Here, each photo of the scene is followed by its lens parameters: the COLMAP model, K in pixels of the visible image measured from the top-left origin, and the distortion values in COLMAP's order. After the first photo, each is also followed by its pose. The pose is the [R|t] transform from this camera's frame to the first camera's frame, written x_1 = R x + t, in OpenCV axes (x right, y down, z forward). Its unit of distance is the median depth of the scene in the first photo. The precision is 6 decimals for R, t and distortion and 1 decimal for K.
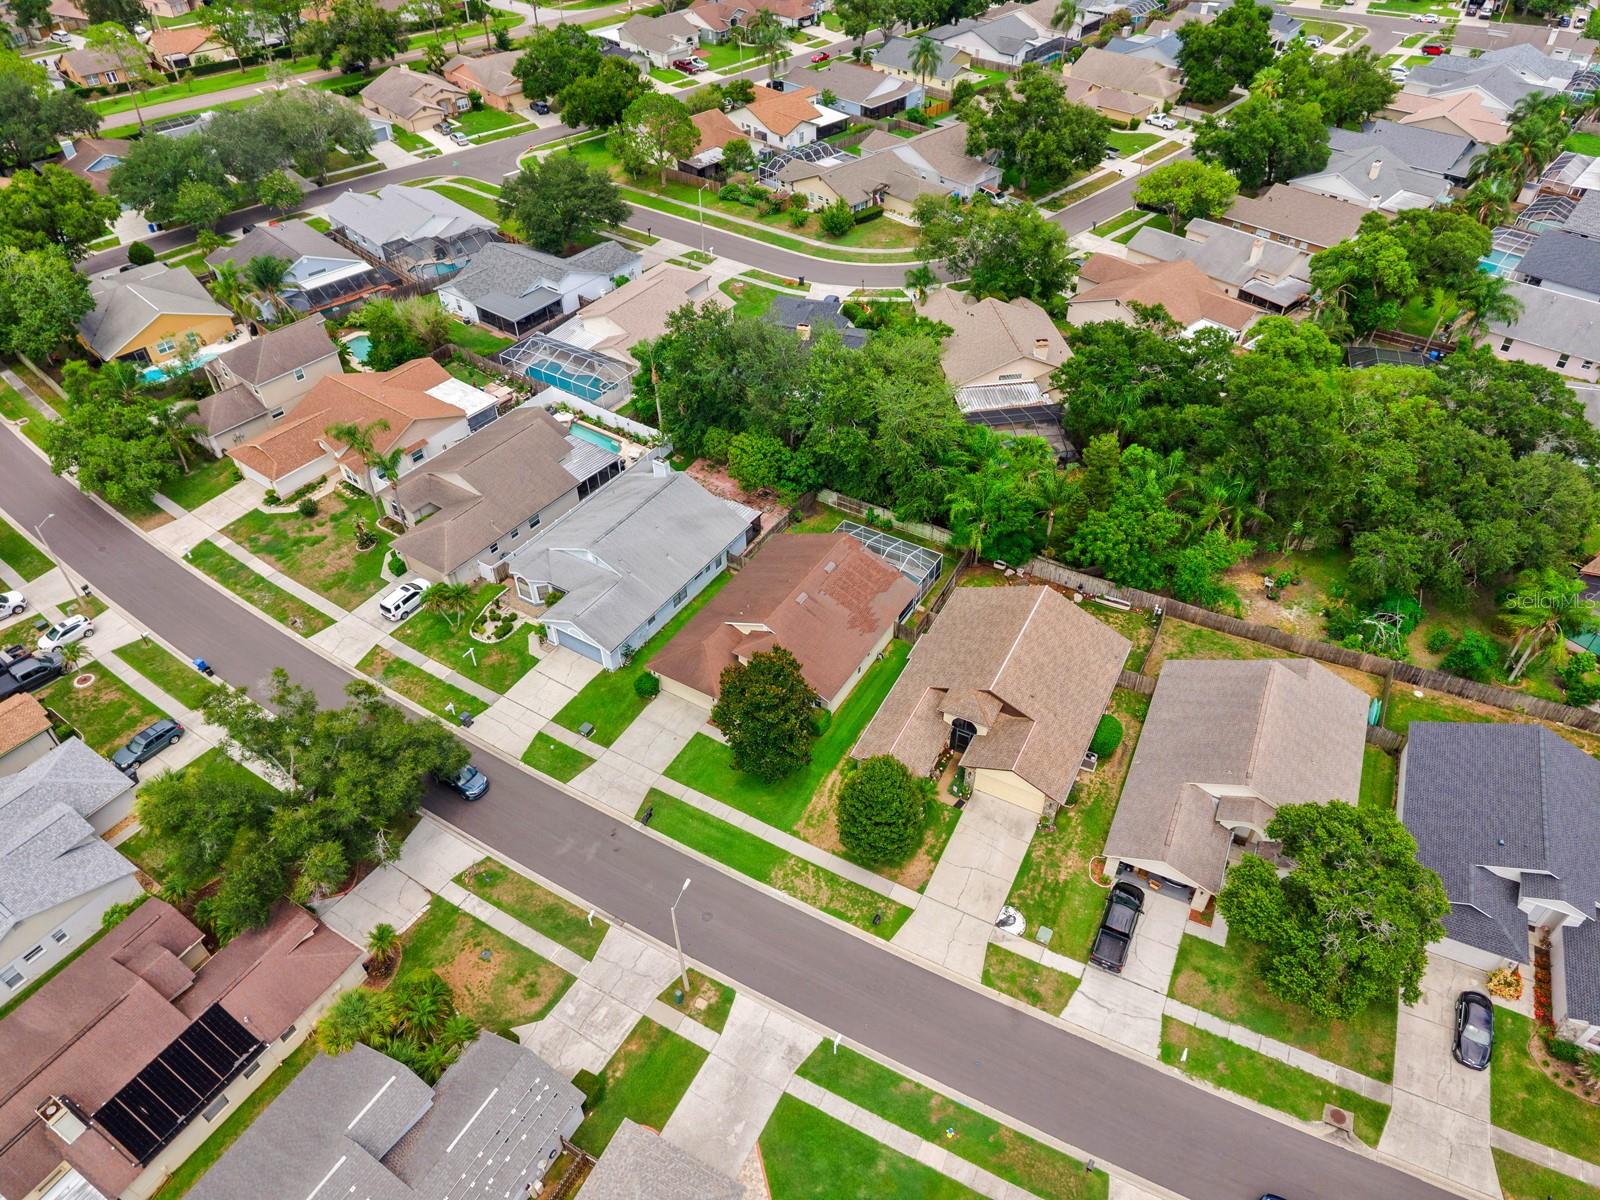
lens RADIAL K [[1078.4, 0, 800.0], [0, 1078.4, 600.0], [0, 0, 1]] dist [-0.004502, -0.003889]
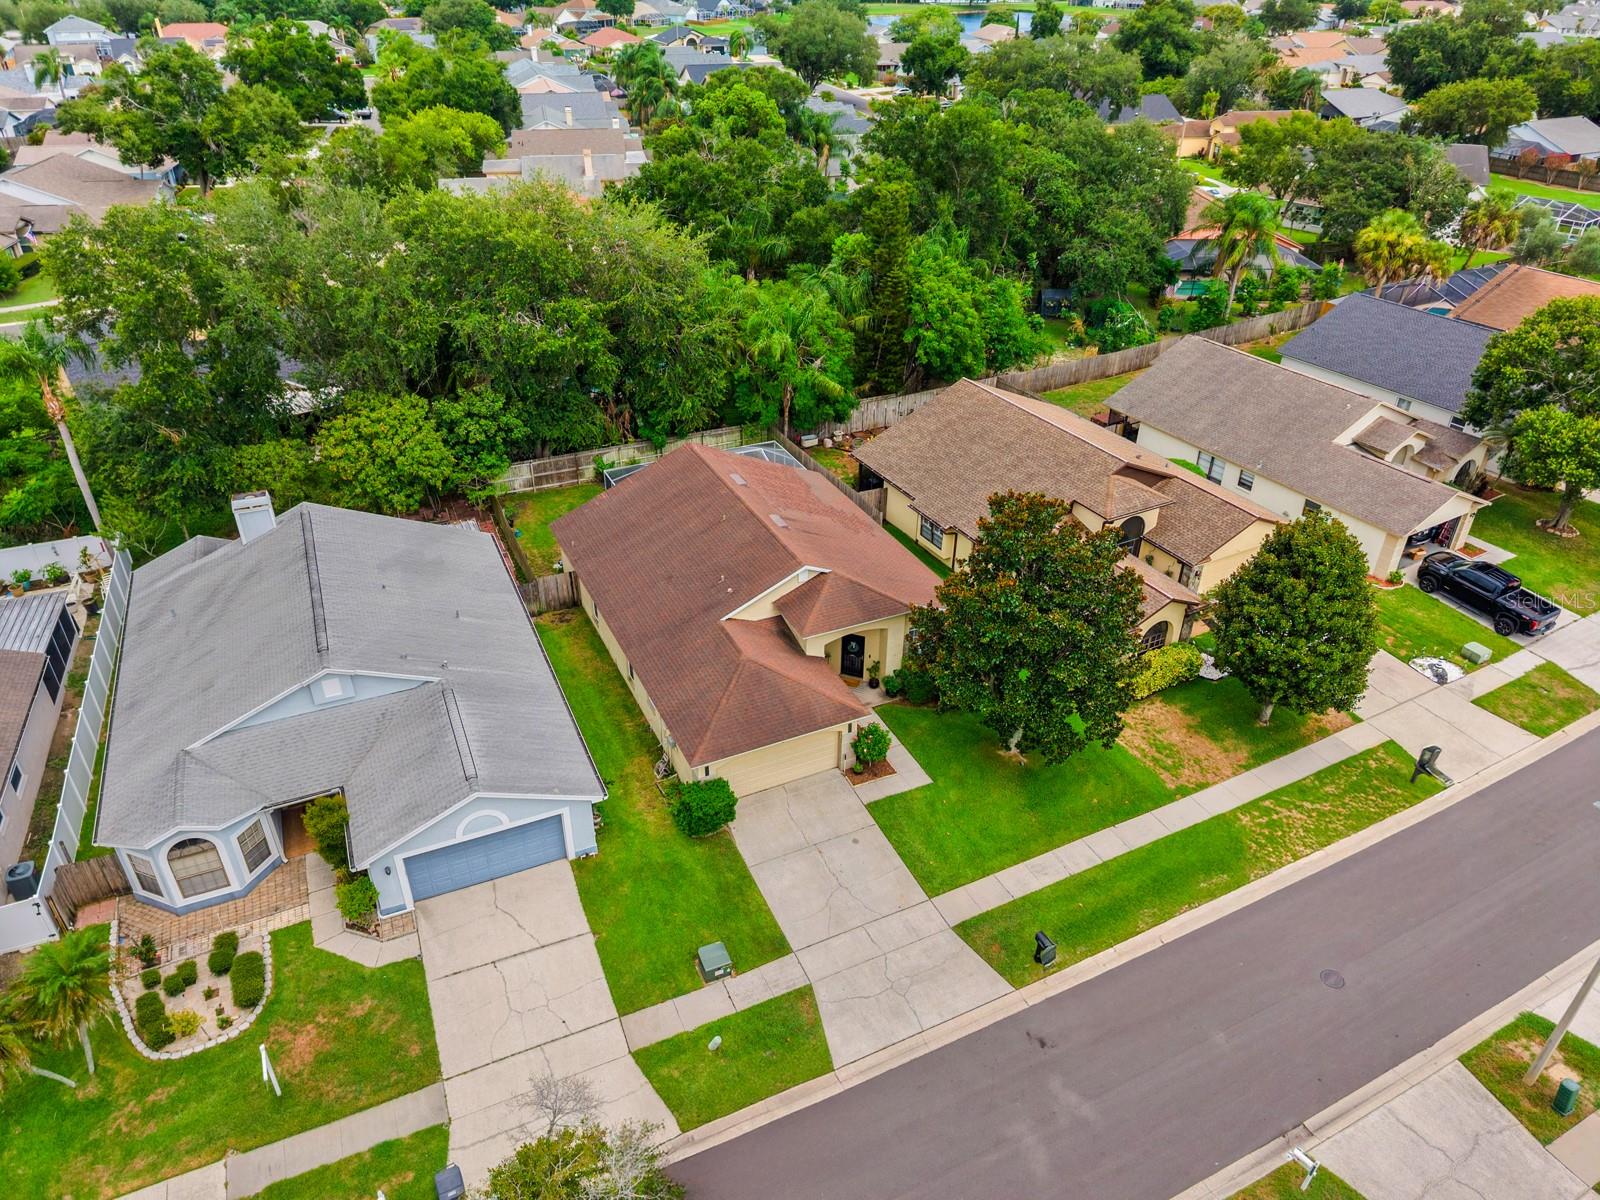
lens RADIAL K [[1078.4, 0, 800.0], [0, 1078.4, 600.0], [0, 0, 1]] dist [-0.004502, -0.003889]
pose [[0.547422, -0.428730, 0.718693, -0.429942], [0.540147, 0.836972, 0.087863, -0.009688], [-0.639195, 0.340102, 0.689753, 0.692991]]
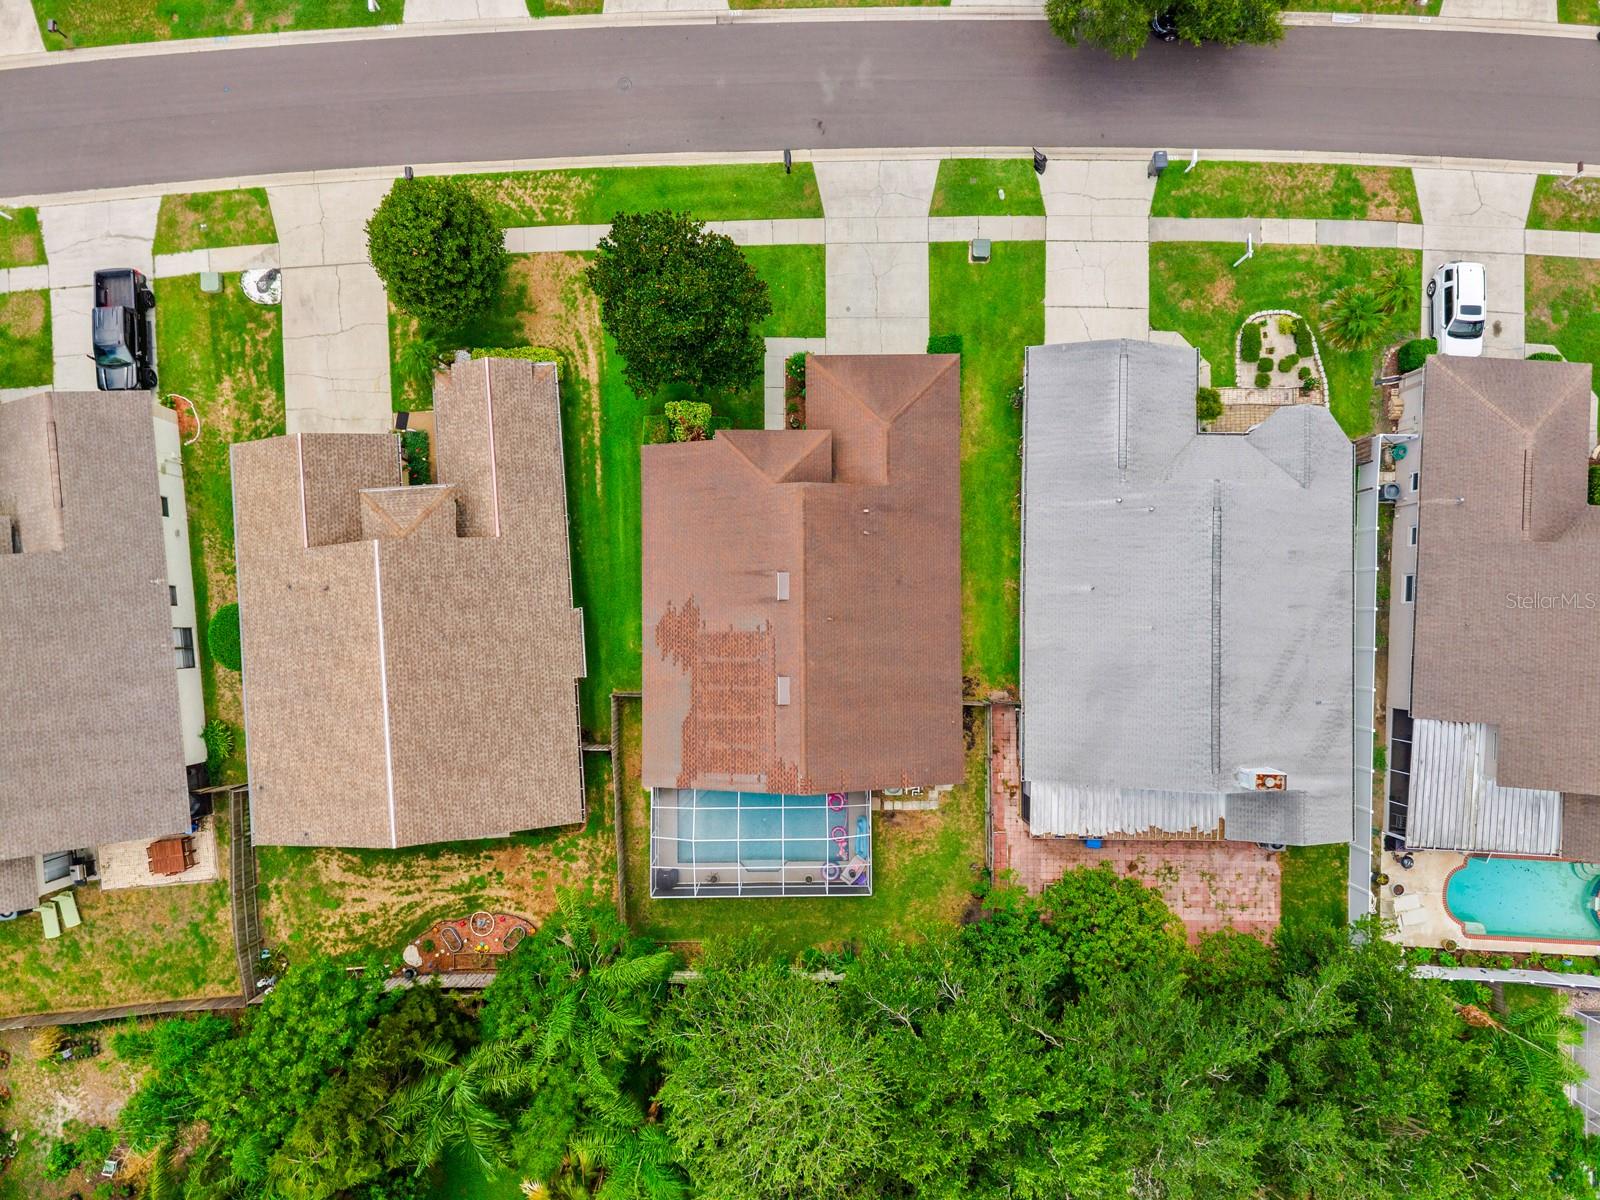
lens RADIAL K [[1078.4, 0, 800.0], [0, 1078.4, 600.0], [0, 0, 1]] dist [-0.004502, -0.003889]
pose [[-0.850487, 0.525887, -0.010663, 0.004358], [-0.349899, -0.550502, 0.757970, -0.449947], [0.392737, 0.648375, 0.652203, 0.716771]]
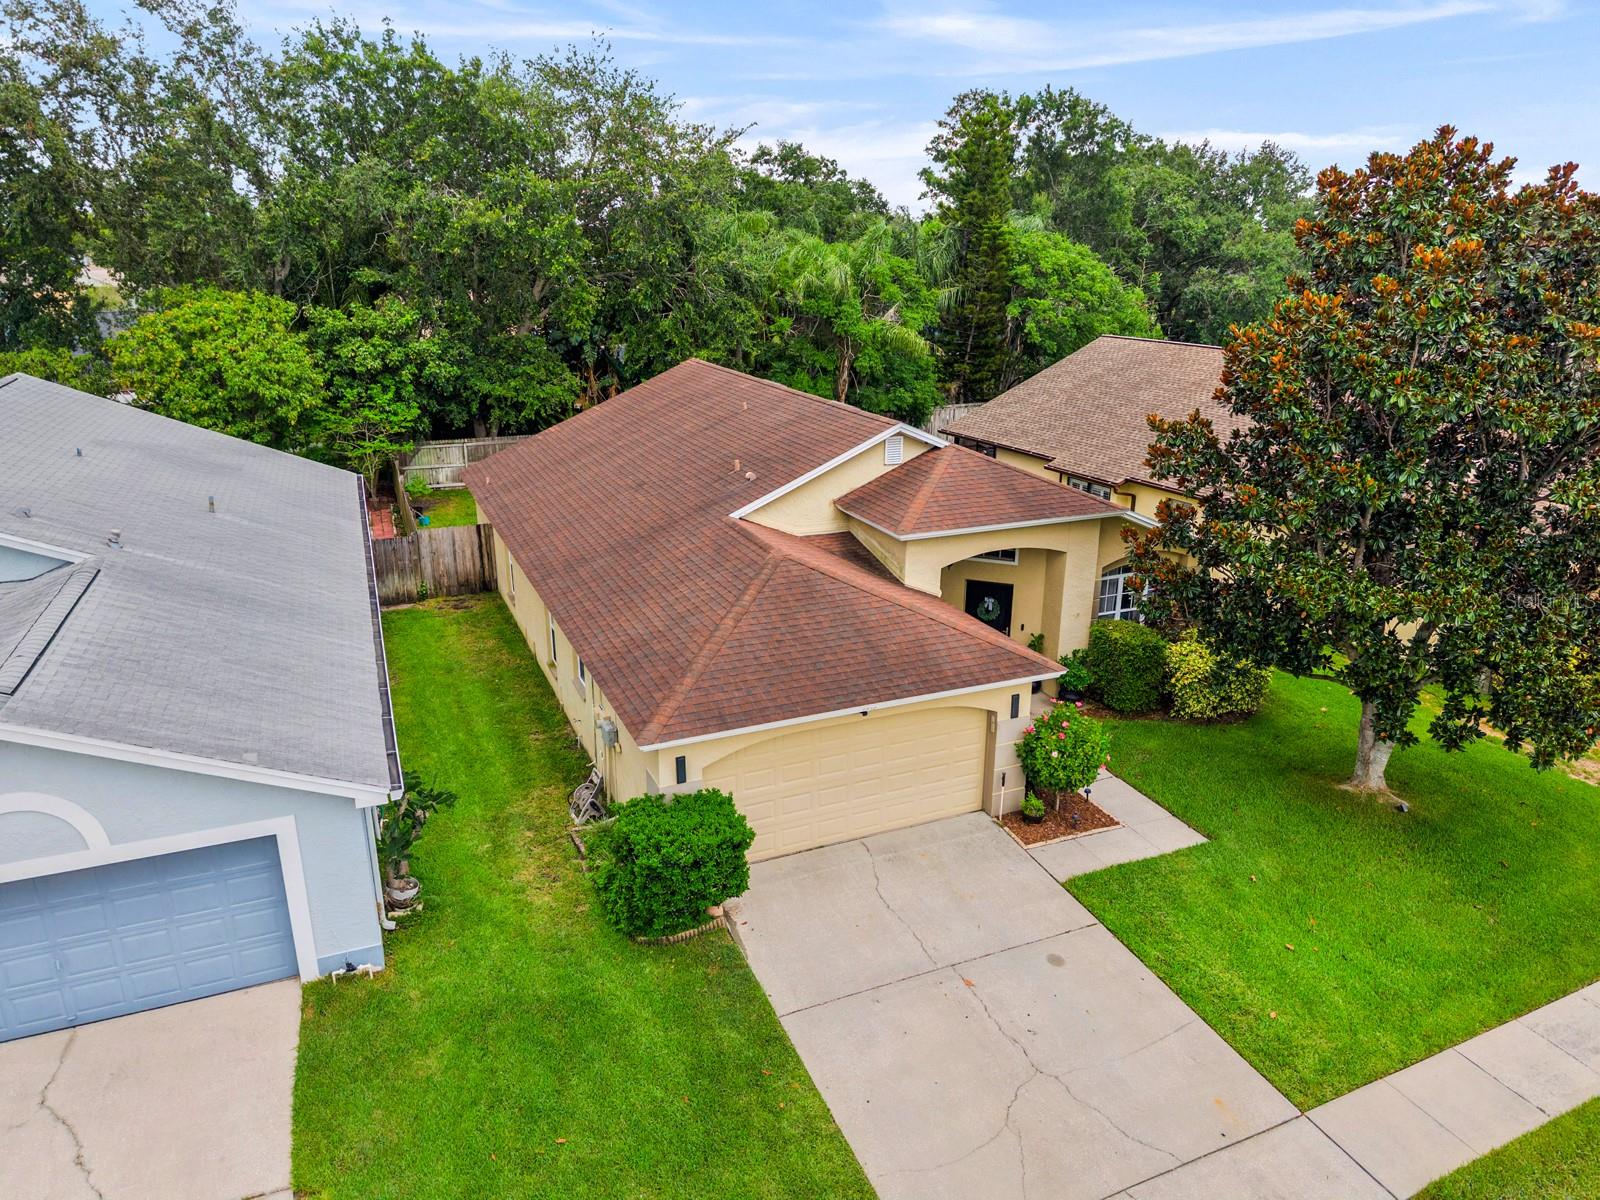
lens RADIAL K [[1063.5, 0, 790.5], [0, 1063.5, 597.5], [0, 0, 1]] dist [-0.010546, -0.002600]
pose [[0.581159, -0.236510, 0.778663, -0.273854], [0.534521, 0.832431, -0.146101, 0.084828], [-0.613629, 0.501120, 0.610195, 0.927067]]
